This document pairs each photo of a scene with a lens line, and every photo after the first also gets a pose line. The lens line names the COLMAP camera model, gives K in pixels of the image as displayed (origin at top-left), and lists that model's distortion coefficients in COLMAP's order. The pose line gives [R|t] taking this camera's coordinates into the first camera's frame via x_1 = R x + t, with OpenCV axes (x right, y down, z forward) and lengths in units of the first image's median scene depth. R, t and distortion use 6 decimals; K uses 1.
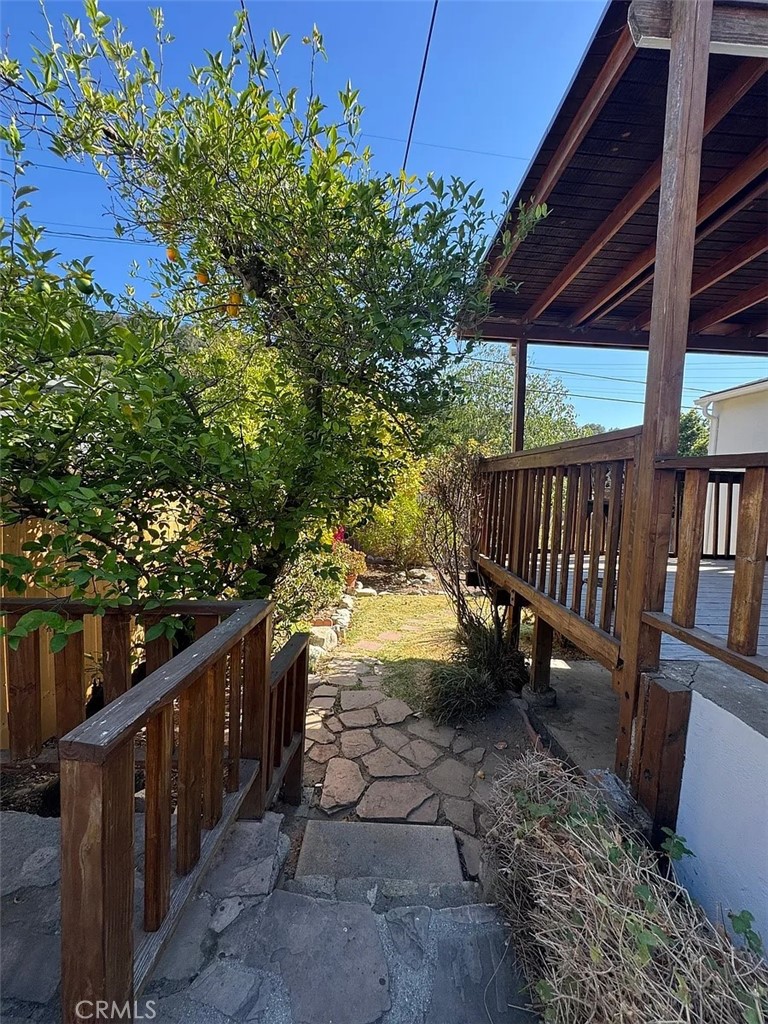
lens RADIAL K [[410.1, 0, 383.6], [0, 410.1, 511.7], [0, 0, 1]] dist [-0.001994, 0.000691]
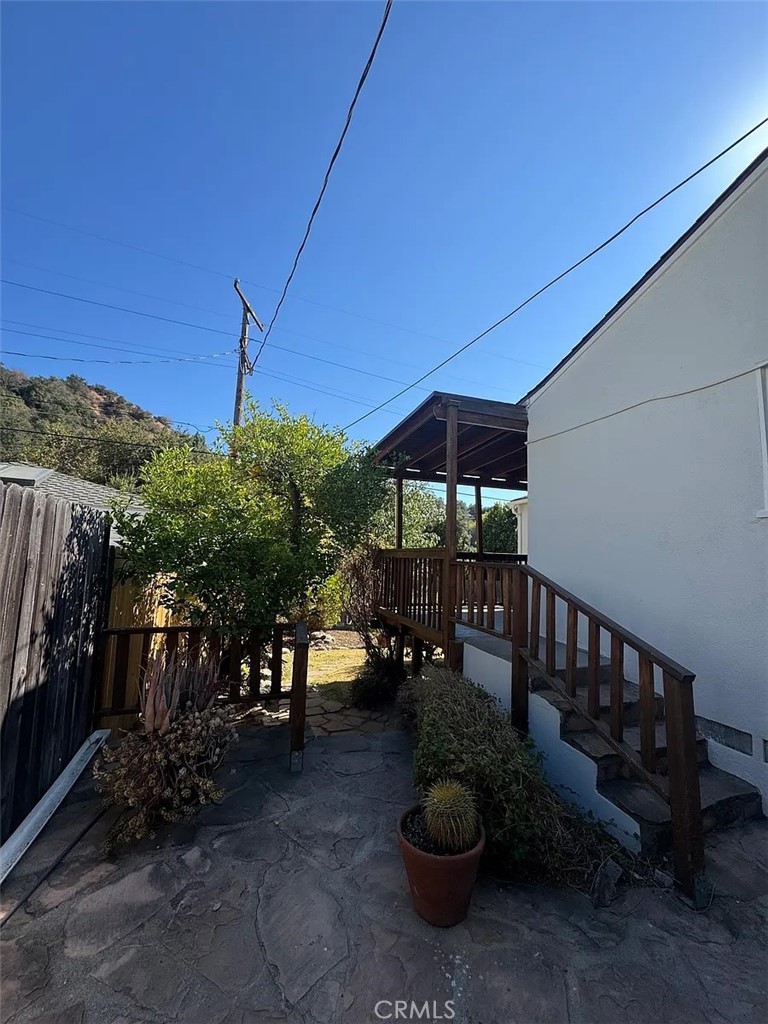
lens RADIAL K [[410.1, 0, 383.6], [0, 410.1, 511.7], [0, 0, 1]] dist [-0.001994, 0.000691]
pose [[0.958387, 0.023008, 0.284544, -0.233228], [0.025022, 0.986140, -0.164018, -0.005382], [-0.284374, 0.164313, 0.944528, -0.642784]]
